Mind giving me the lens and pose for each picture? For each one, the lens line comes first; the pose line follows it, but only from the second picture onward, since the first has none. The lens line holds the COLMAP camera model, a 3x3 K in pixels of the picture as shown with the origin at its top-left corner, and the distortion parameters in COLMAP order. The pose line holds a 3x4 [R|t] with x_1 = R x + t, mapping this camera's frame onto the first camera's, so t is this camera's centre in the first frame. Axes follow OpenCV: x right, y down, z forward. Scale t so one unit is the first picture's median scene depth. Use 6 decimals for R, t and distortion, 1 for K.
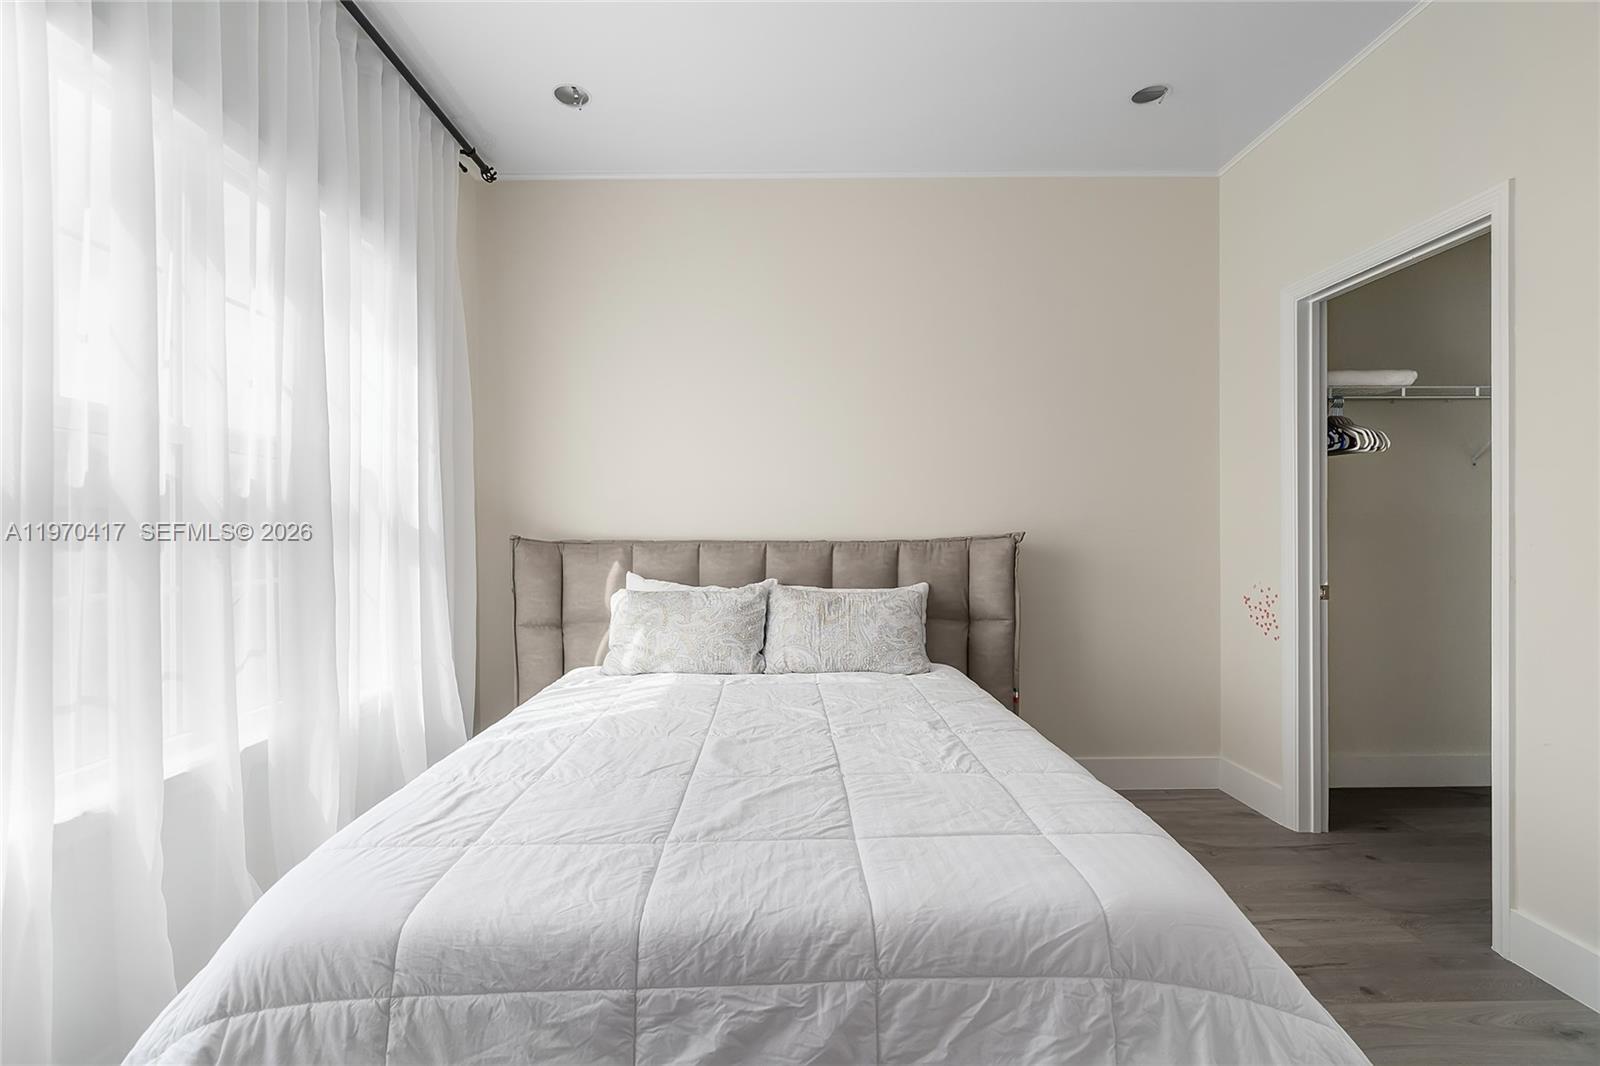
lens RADIAL K [[730.4, 0, 784.4], [0, 730.4, 537.4], [0, 0, 1]] dist [-0.003601, 0.000260]
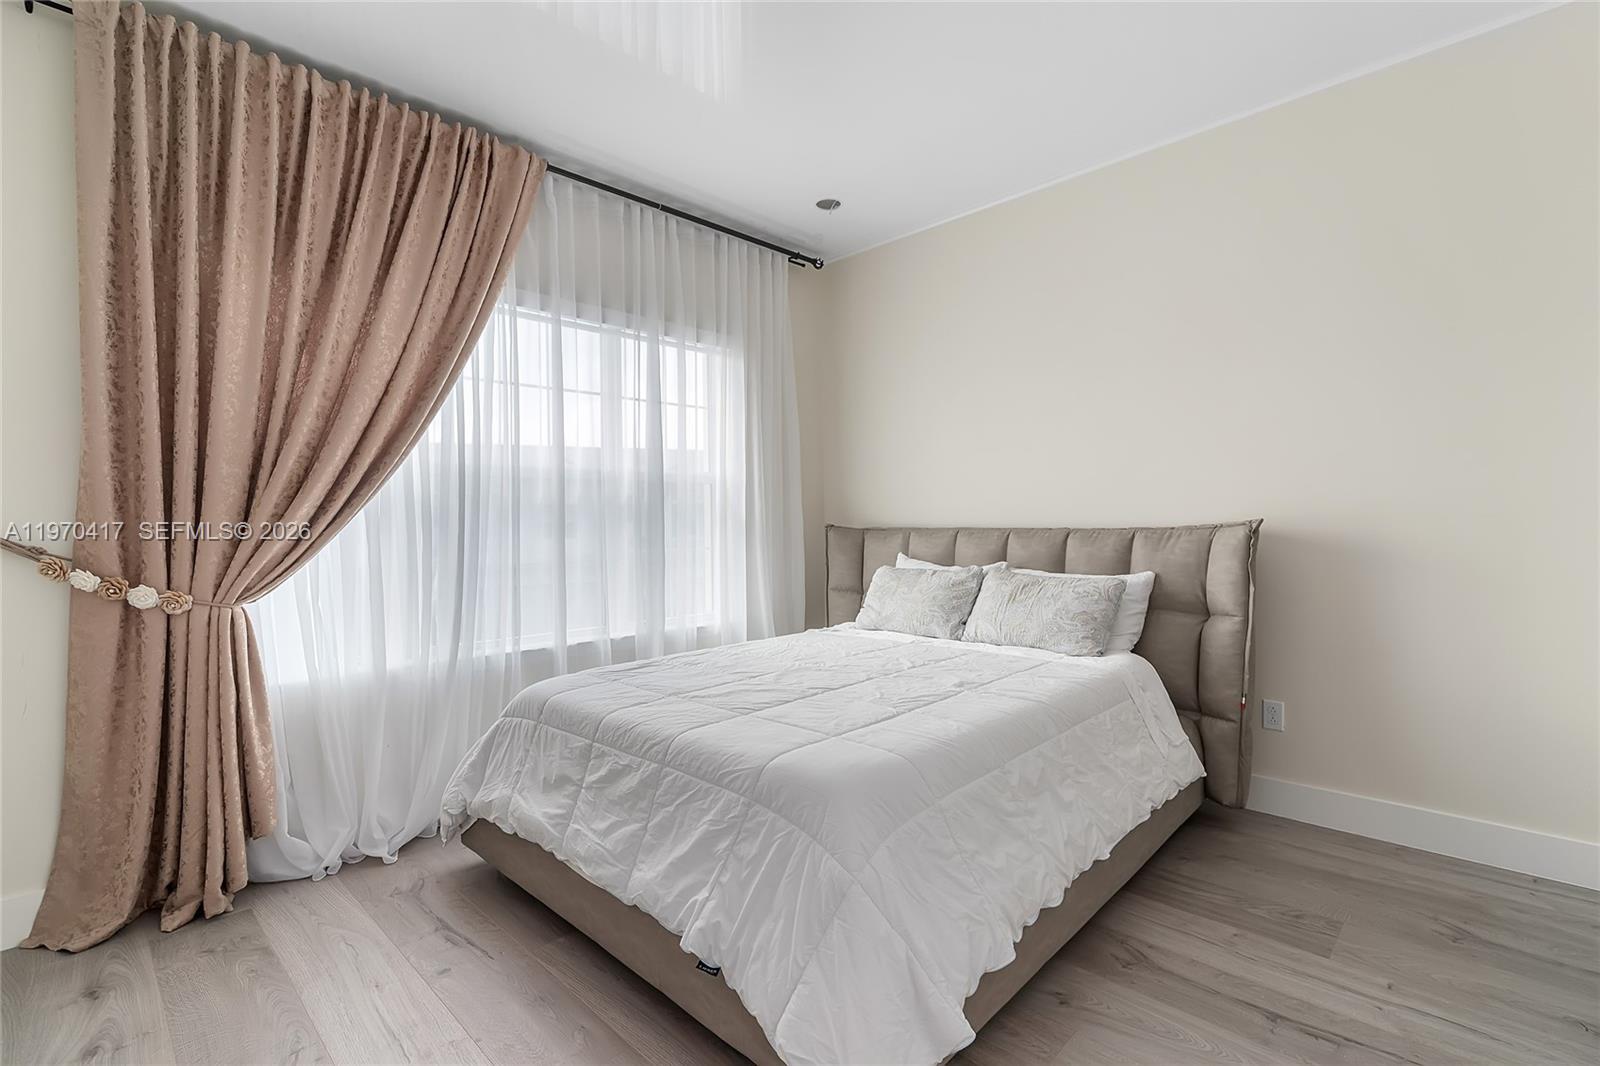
lens RADIAL K [[730.4, 0, 784.4], [0, 730.4, 537.4], [0, 0, 1]] dist [-0.003601, 0.000260]
pose [[0.701092, 0.010899, -0.712987, 0.555244], [0.005188, 0.999779, 0.020385, -0.005878], [0.713052, -0.017991, 0.700881, -0.028111]]
